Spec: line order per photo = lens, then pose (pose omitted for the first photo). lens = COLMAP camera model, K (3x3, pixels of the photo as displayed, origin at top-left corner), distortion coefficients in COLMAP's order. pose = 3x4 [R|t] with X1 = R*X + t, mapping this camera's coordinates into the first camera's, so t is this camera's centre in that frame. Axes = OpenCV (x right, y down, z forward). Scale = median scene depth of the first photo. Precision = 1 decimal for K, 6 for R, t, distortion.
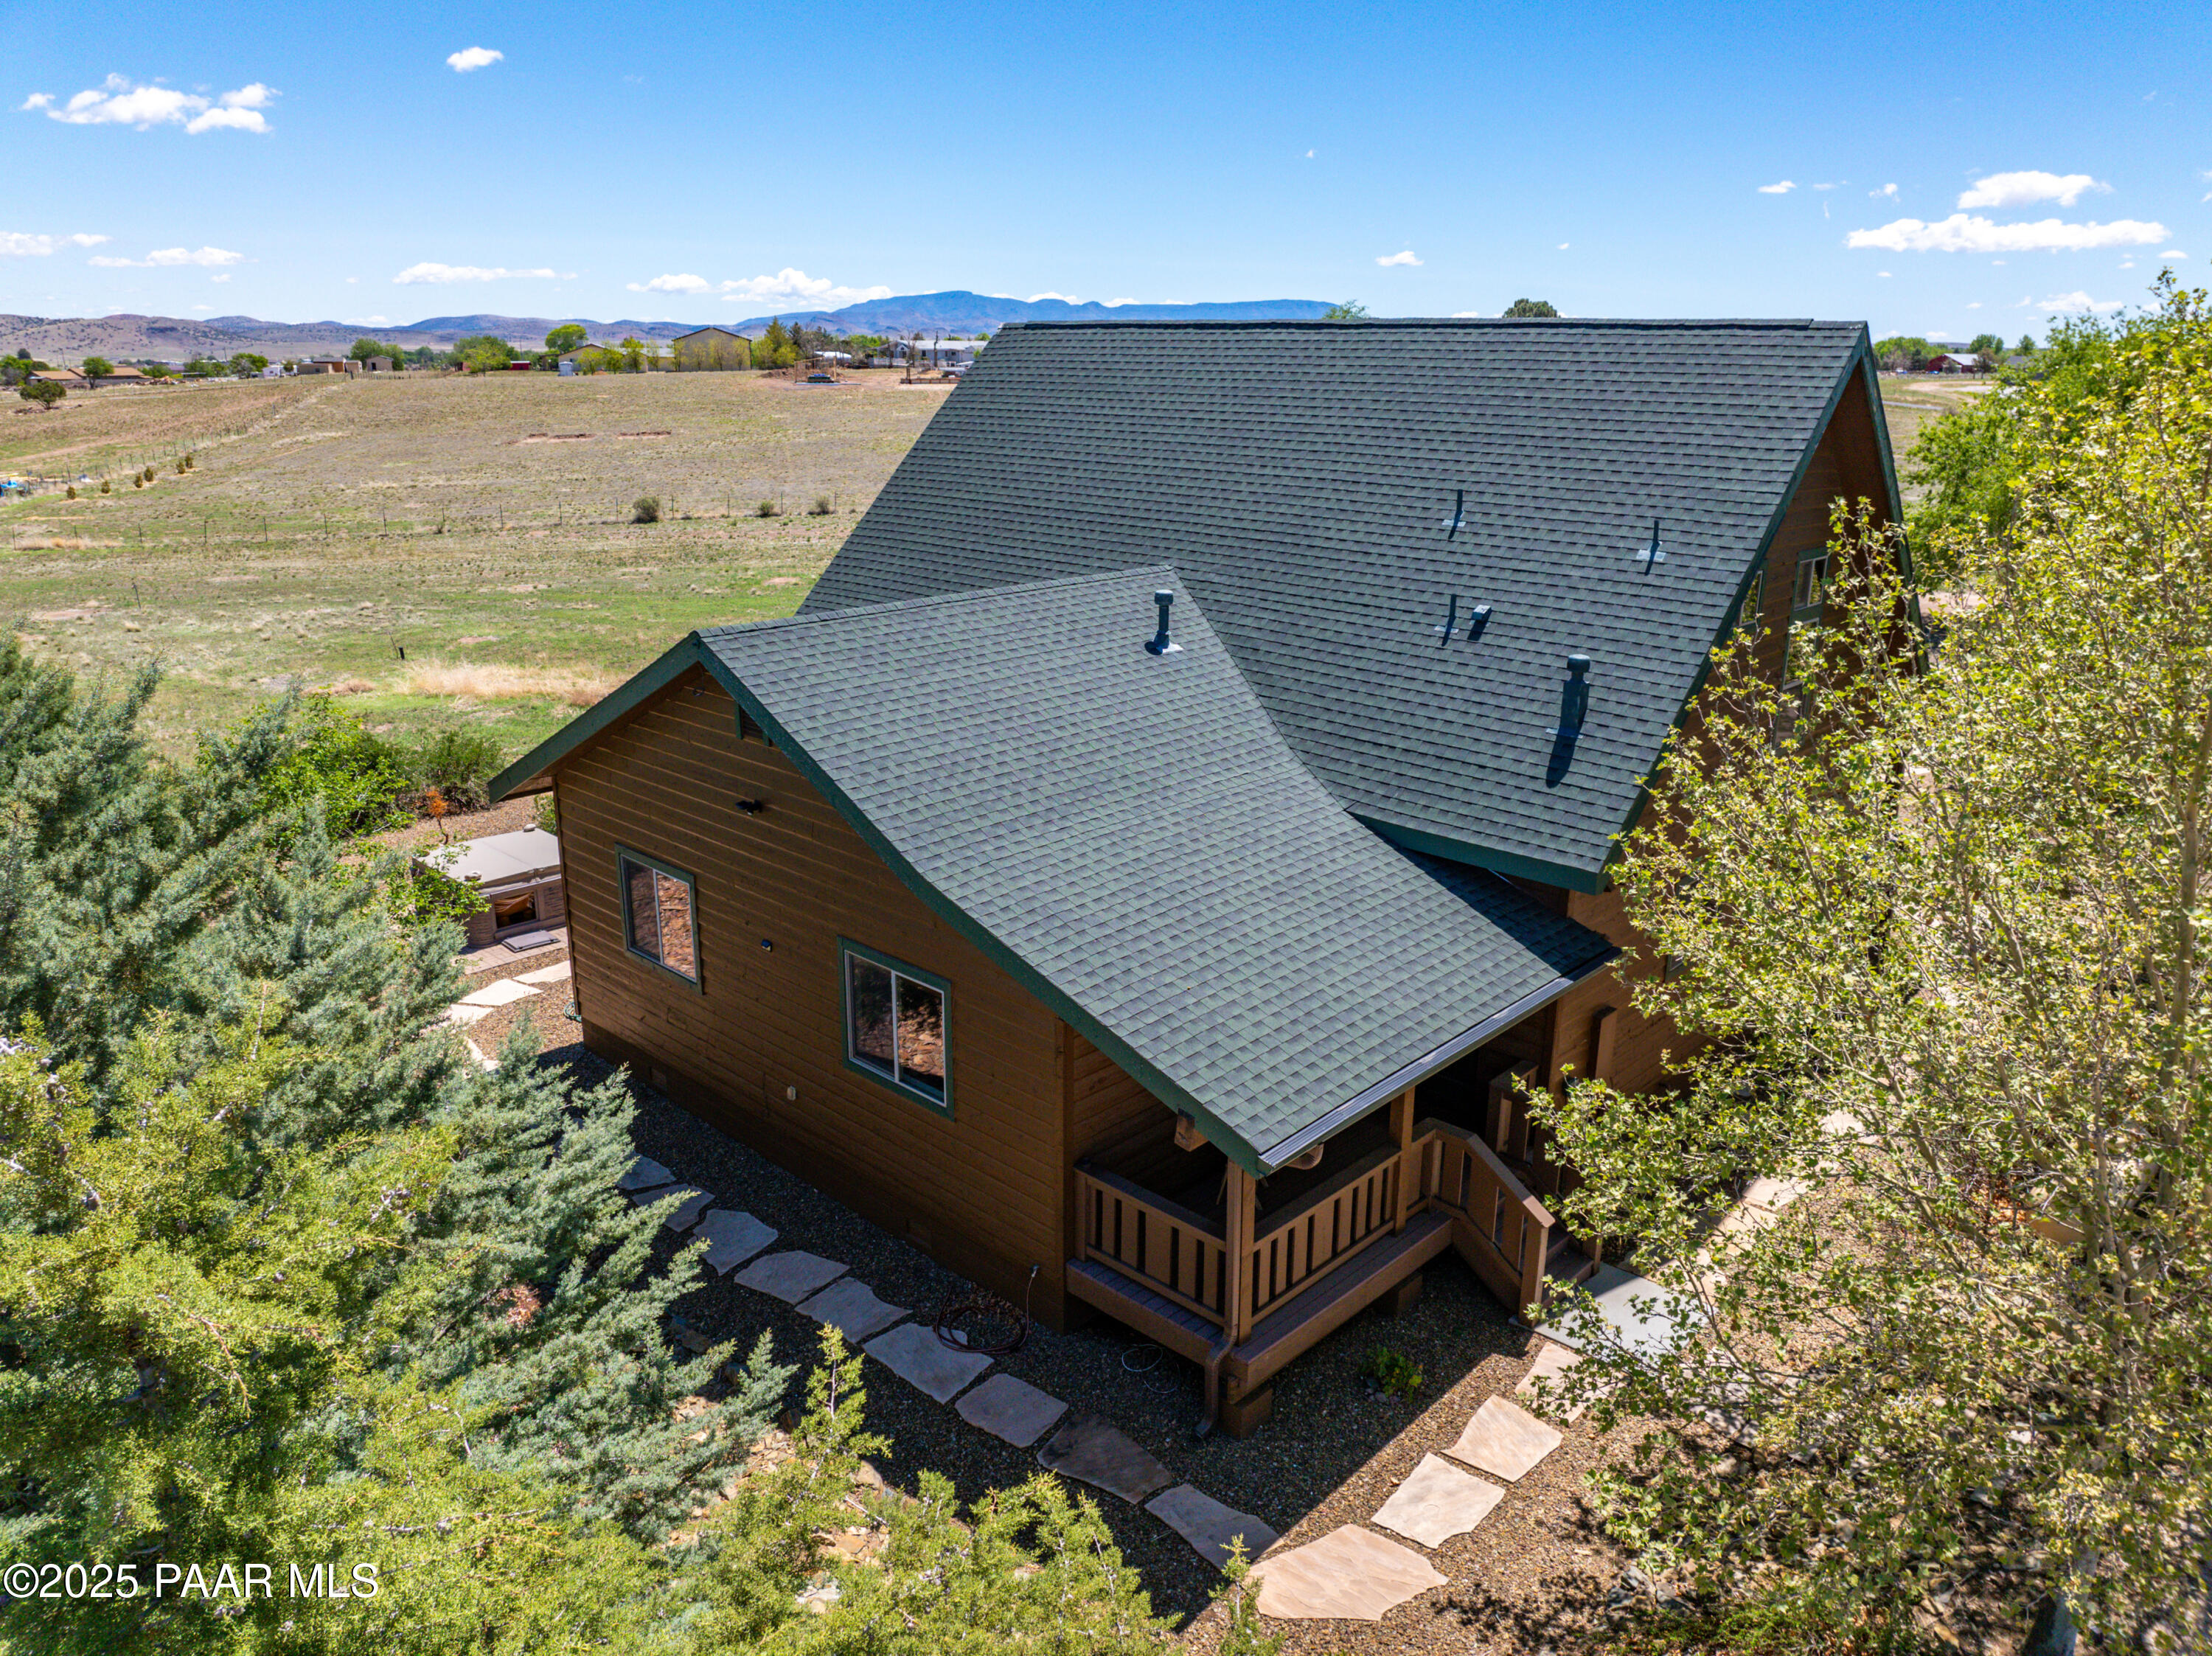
lens RADIAL K [[1550.2, 0, 1112.0], [0, 1550.2, 832.0], [0, 0, 1]] dist [-0.034383, -0.004794]
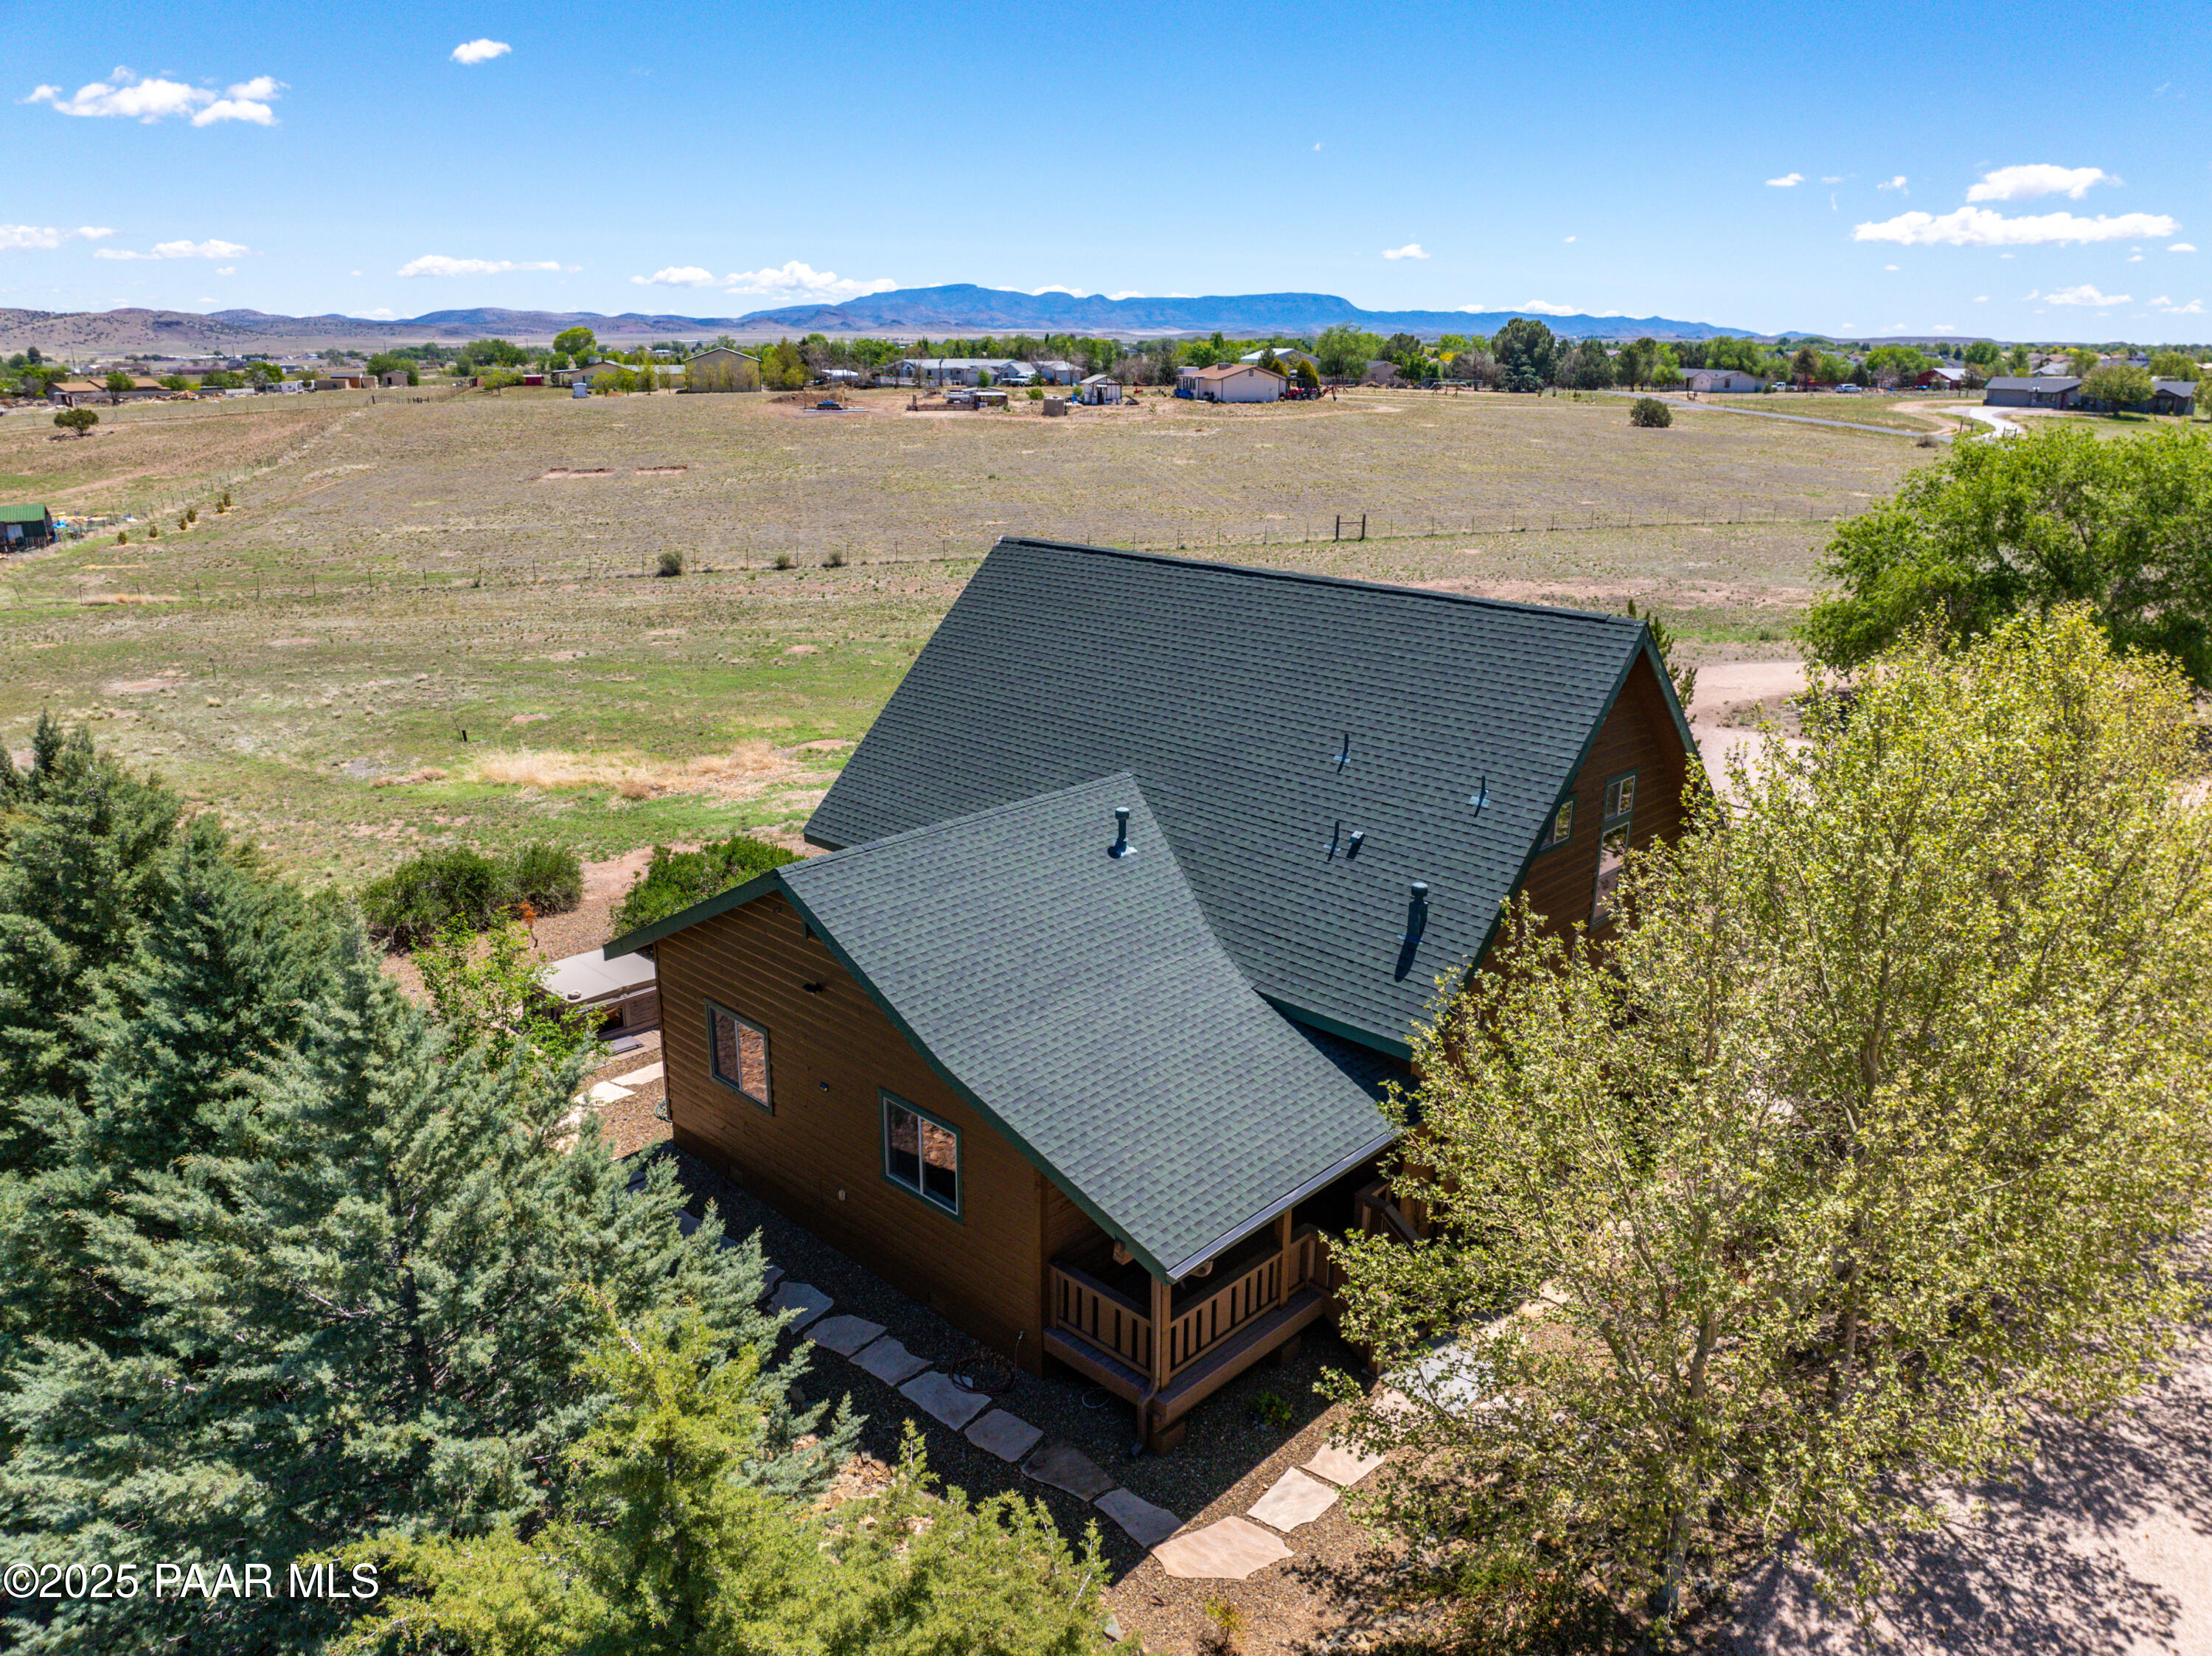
lens RADIAL K [[1550.2, 0, 1116.7], [0, 1550.2, 826.3], [0, 0, 1]] dist [-0.034383, -0.004794]
pose [[0.999996, 0.002549, 0.000764, 0.028029], [-0.002550, 0.999997, 0.000586, -0.143159], [-0.000763, -0.000588, 1.000000, -0.321131]]
